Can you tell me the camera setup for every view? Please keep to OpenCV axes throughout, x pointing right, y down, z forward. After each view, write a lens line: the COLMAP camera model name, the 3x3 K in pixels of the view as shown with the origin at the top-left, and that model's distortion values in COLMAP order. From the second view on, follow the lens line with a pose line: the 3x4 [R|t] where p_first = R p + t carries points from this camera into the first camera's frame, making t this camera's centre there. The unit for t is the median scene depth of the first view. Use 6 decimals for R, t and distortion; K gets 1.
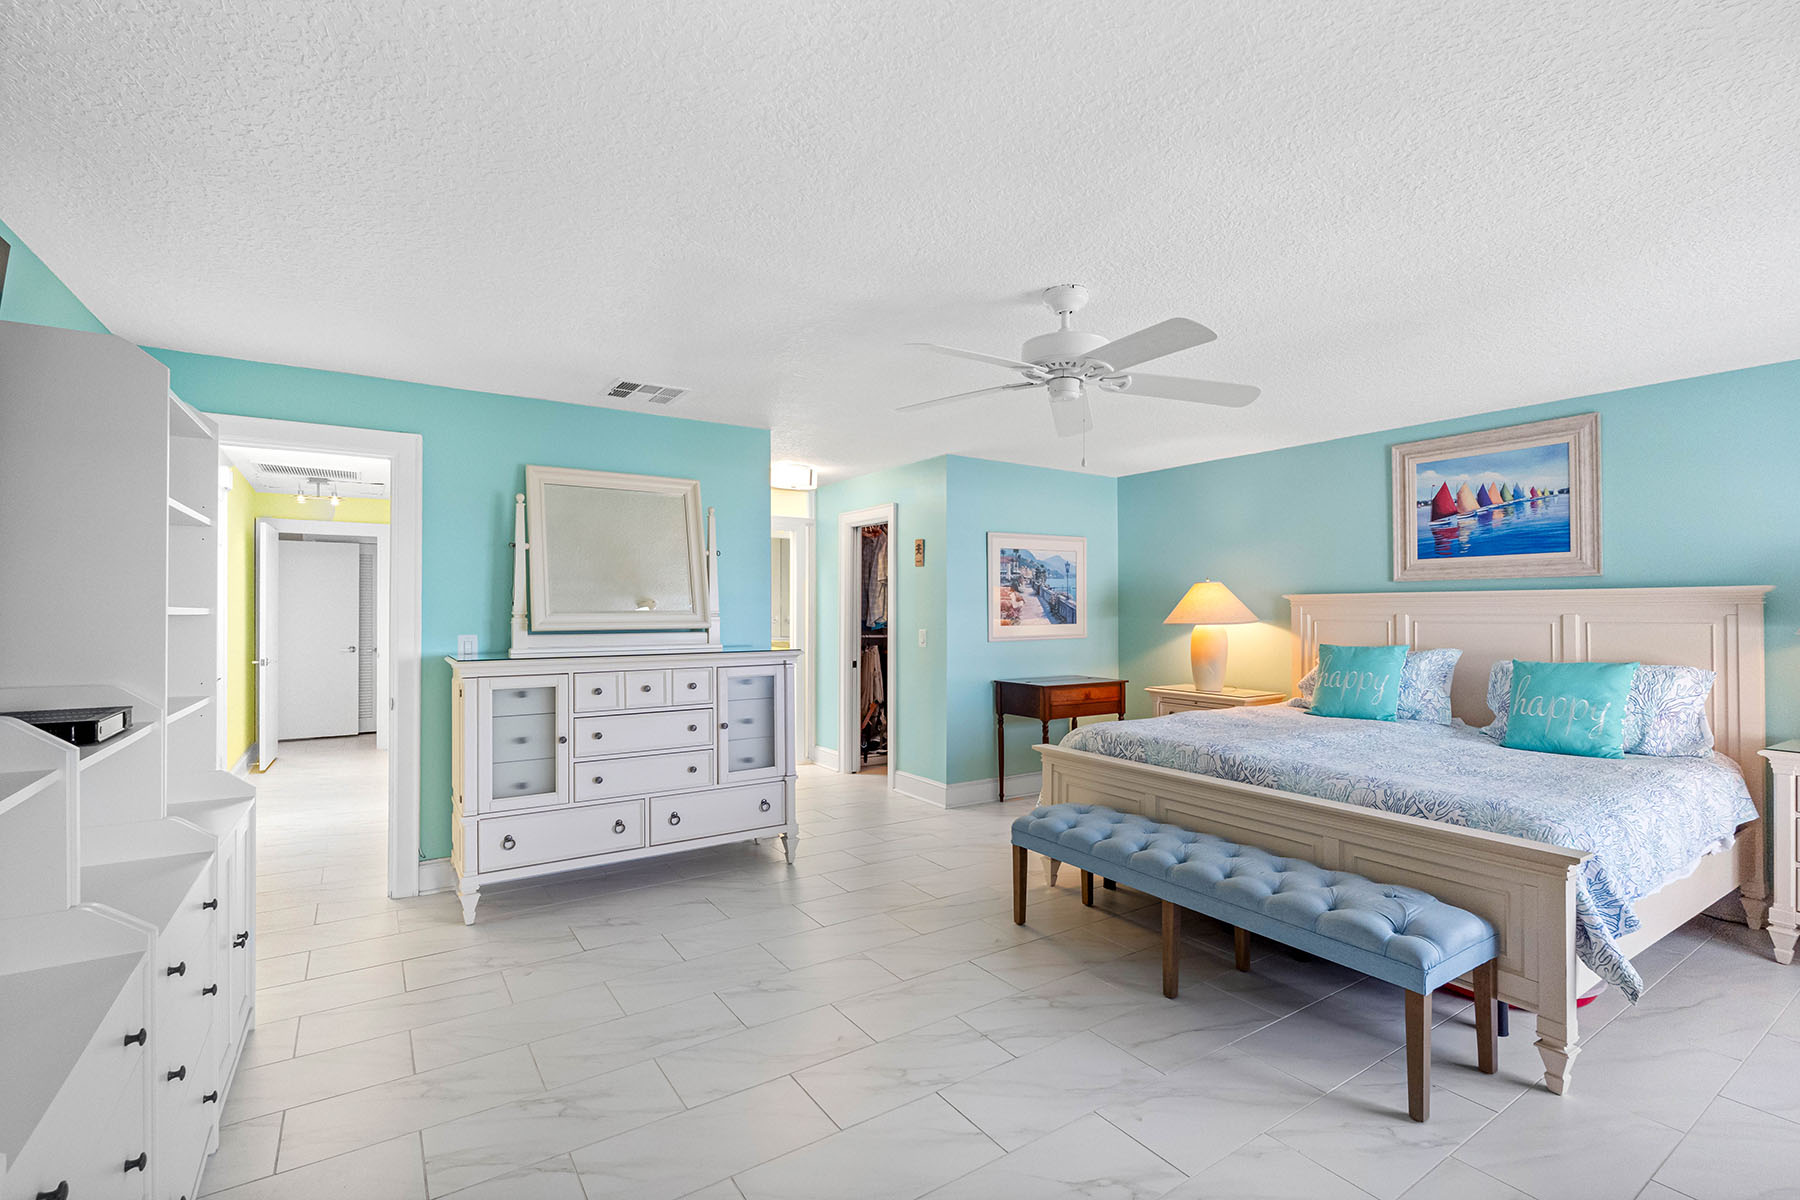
lens RADIAL K [[801.3, 0, 898.1], [0, 801.3, 607.4], [0, 0, 1]] dist [0.002171, 0.000016]
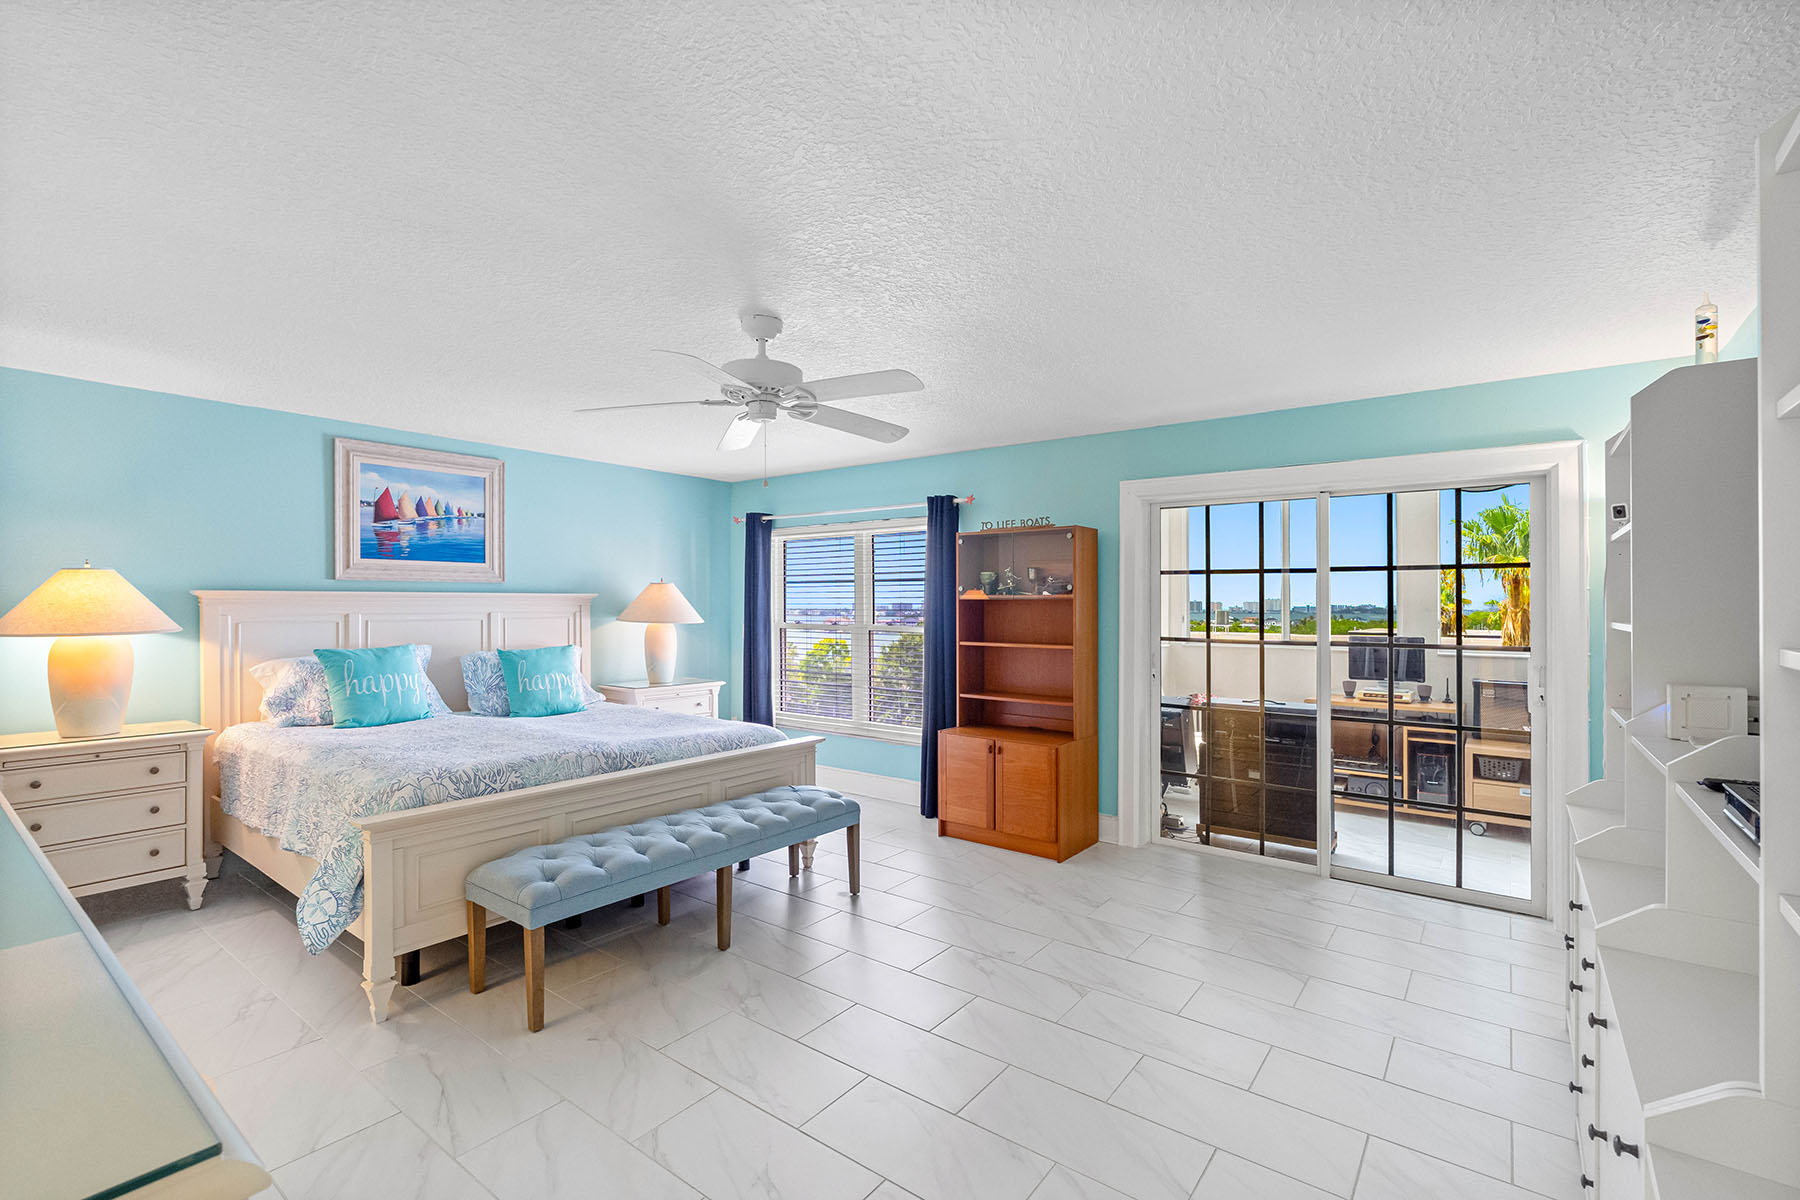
lens RADIAL K [[801.3, 0, 898.1], [0, 801.3, 607.4], [0, 0, 1]] dist [0.002171, 0.000016]
pose [[-0.313690, -0.010663, 0.949466, -0.541275], [-0.010559, 0.999914, 0.007741, -0.014635], [-0.949467, -0.007597, -0.313776, 0.717098]]
